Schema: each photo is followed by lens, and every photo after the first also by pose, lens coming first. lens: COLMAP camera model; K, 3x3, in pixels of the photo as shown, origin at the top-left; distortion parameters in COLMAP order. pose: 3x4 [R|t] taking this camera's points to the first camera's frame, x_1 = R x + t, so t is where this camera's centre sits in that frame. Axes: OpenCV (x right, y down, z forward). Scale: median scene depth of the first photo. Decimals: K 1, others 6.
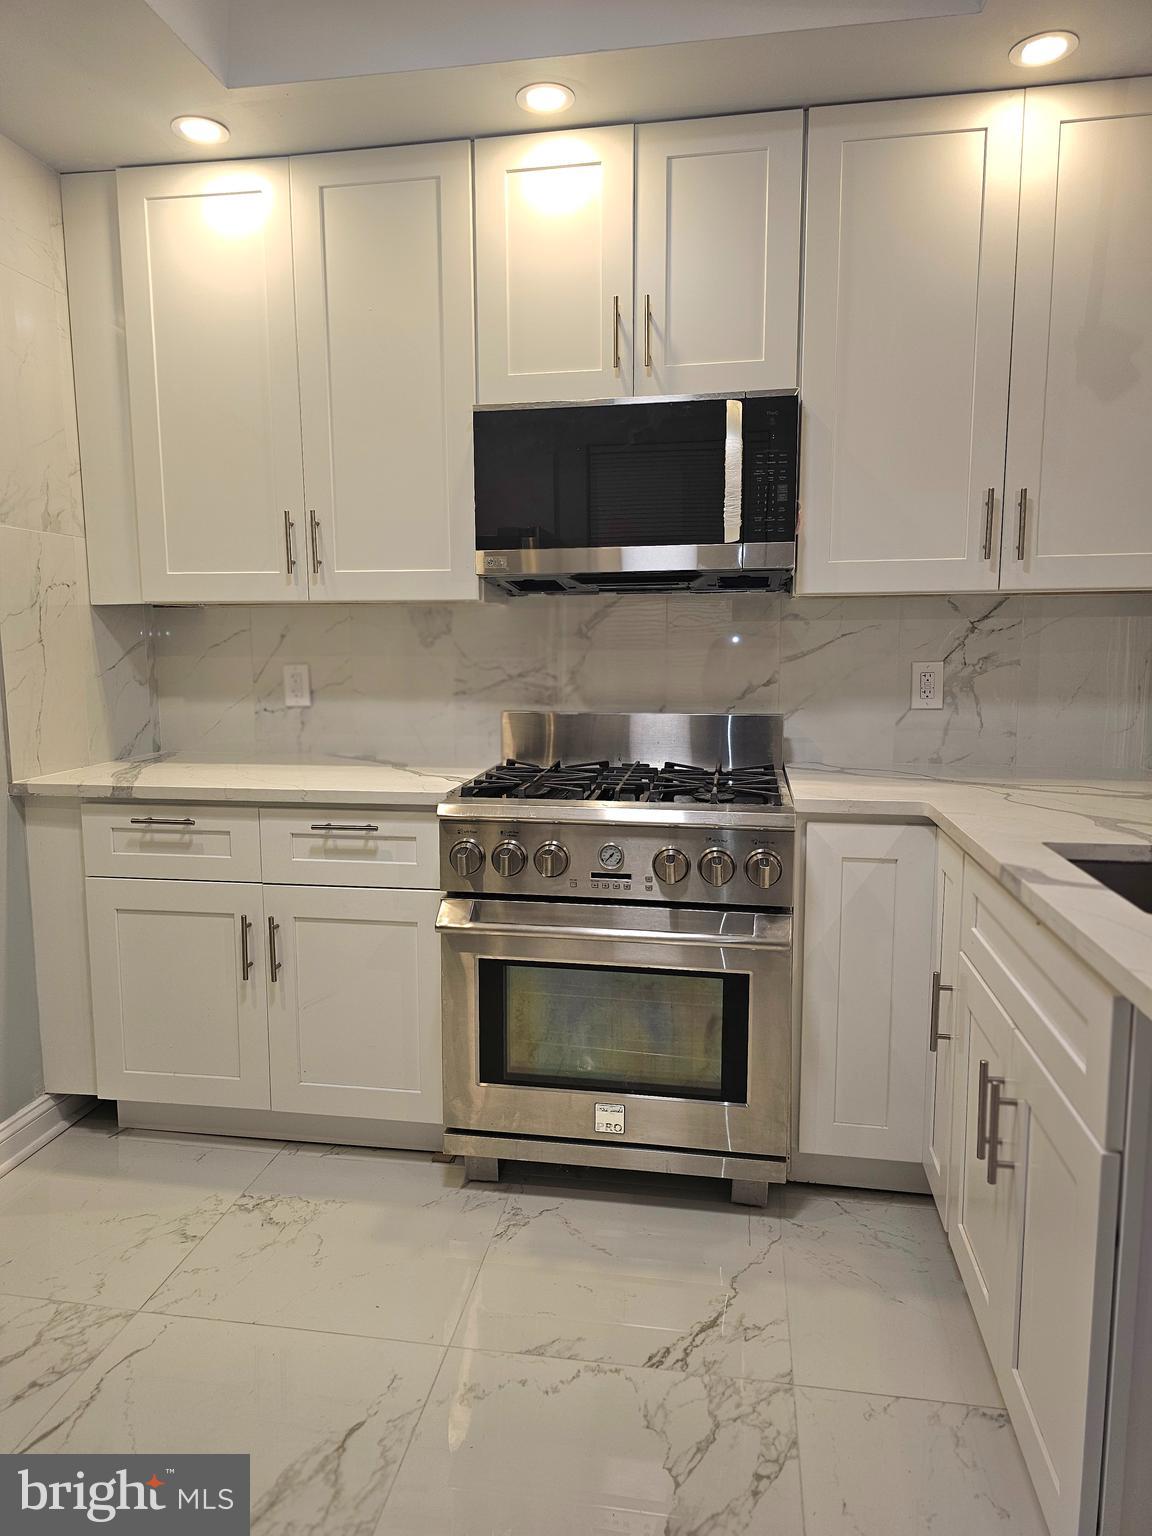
lens RADIAL K [[1029.2, 0, 565.2], [0, 1029.2, 761.2], [0, 0, 1]] dist [0.048179, -0.032570]
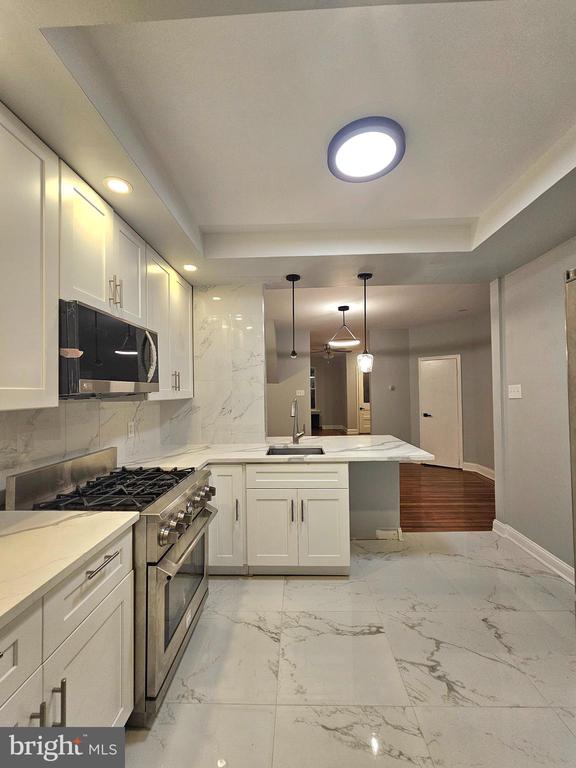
lens RADIAL K [[314.7, 0, 283.7], [0, 314.7, 385.9], [0, 0, 1]] dist [-0.001099, 0.000227]
pose [[-0.116079, 0.023876, 0.992953, -0.706127], [0.135834, 0.990700, -0.007942, -0.152546], [-0.983908, 0.133955, -0.118243, 0.773746]]
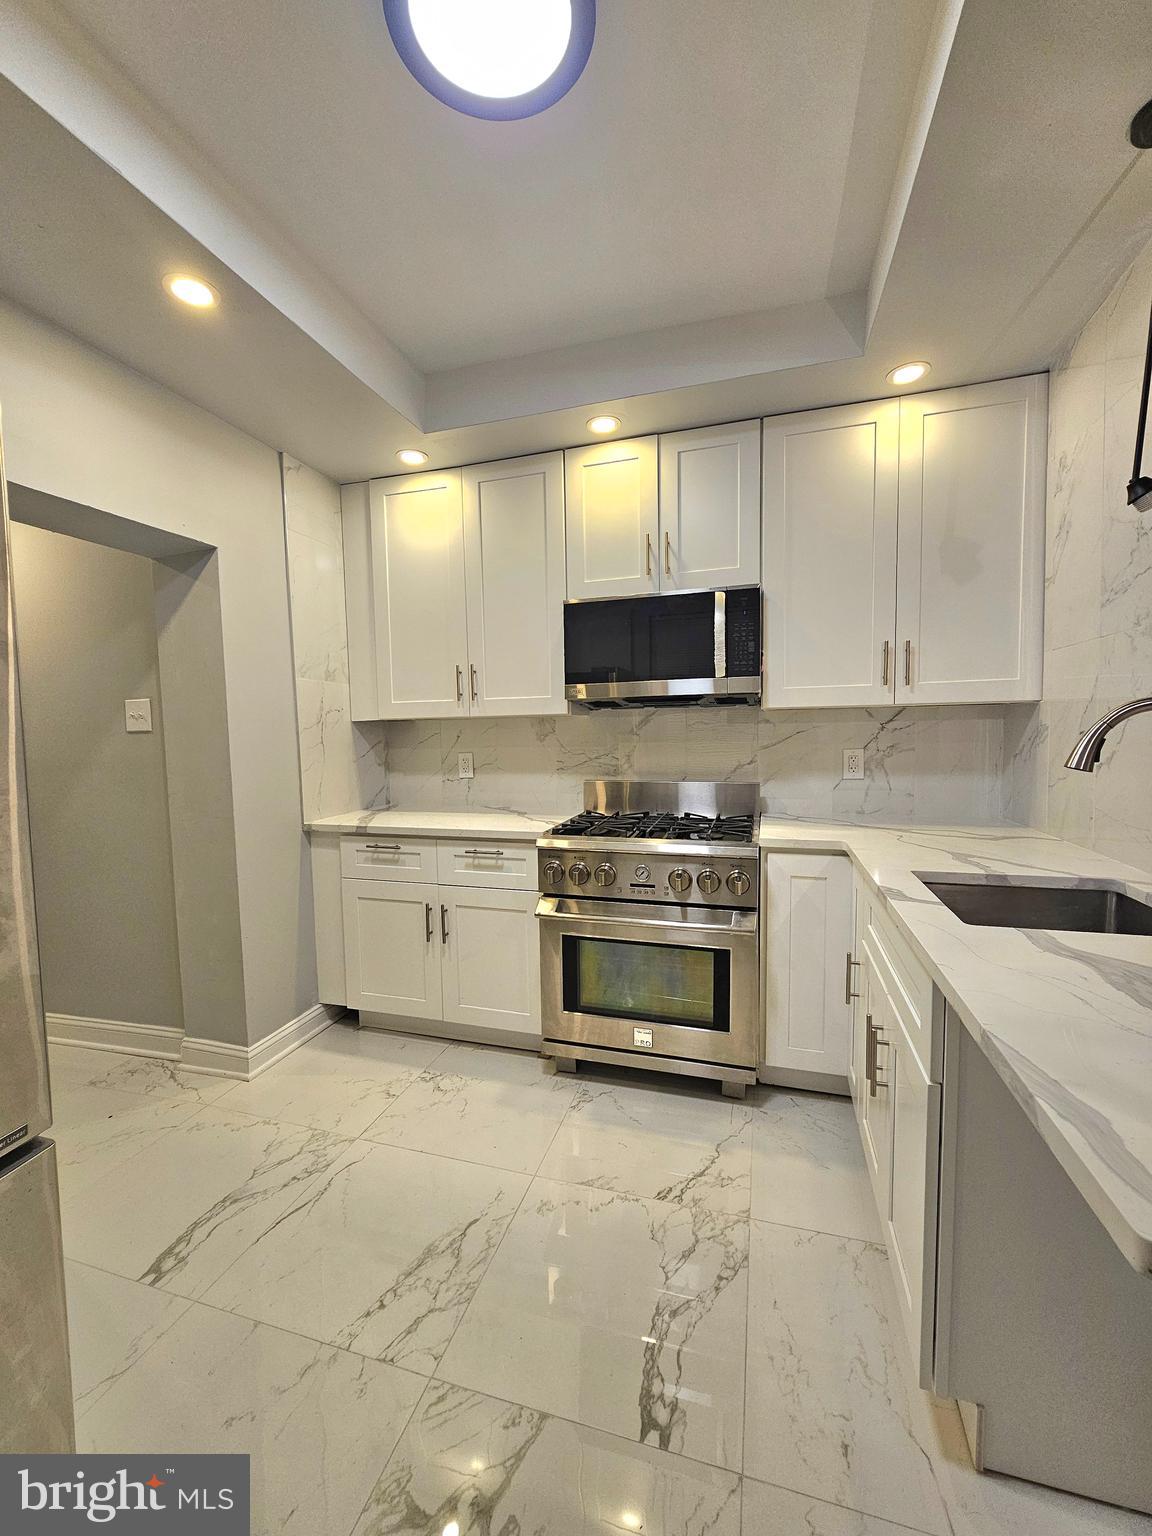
lens RADIAL K [[629.3, 0, 573.9], [0, 629.3, 771.4], [0, 0, 1]] dist [-0.001099, 0.000227]
pose [[0.991426, -0.004478, -0.130593, 0.063755], [-0.002189, 0.998703, -0.050864, -0.014942], [0.130651, 0.050714, 0.990130, 0.002782]]
